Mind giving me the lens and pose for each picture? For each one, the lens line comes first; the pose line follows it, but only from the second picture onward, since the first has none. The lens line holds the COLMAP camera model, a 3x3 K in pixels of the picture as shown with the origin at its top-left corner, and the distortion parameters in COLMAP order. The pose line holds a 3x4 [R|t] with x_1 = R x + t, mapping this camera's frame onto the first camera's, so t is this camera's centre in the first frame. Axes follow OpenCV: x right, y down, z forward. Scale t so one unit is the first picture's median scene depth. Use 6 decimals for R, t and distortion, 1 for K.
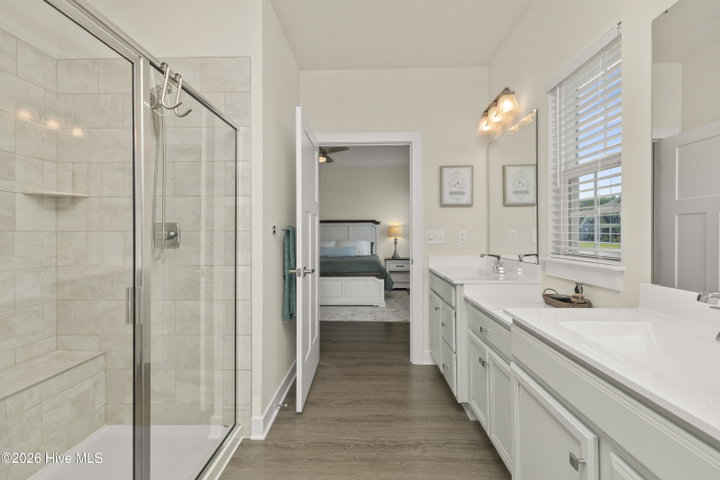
lens RADIAL K [[336.9, 0, 359.0], [0, 336.9, 233.0], [0, 0, 1]] dist [0.007925, -0.000876]
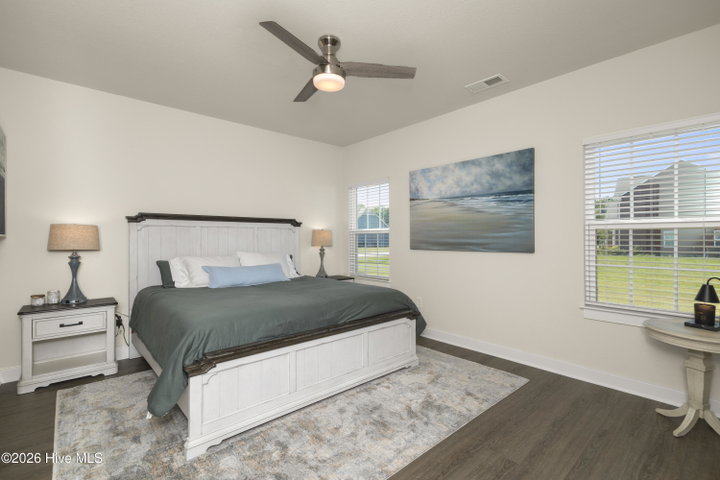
lens RADIAL K [[336.9, 0, 359.0], [0, 336.9, 233.0], [0, 0, 1]] dist [0.007925, -0.000876]
pose [[0.729572, 0.011853, 0.683802, -1.017223], [-0.005736, 0.999921, -0.011212, -0.022375], [-0.683880, 0.004258, 0.729582, 1.563333]]
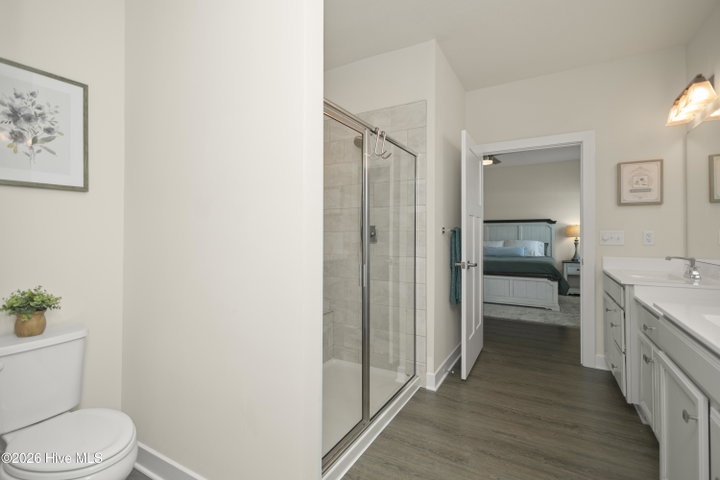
lens RADIAL K [[336.9, 0, 359.0], [0, 336.9, 233.0], [0, 0, 1]] dist [0.007925, -0.000876]
pose [[0.885024, 0.003129, -0.465534, 0.053010], [-0.002305, 0.999995, 0.002339, -0.002466], [0.465539, -0.000996, 0.885027, -0.249873]]
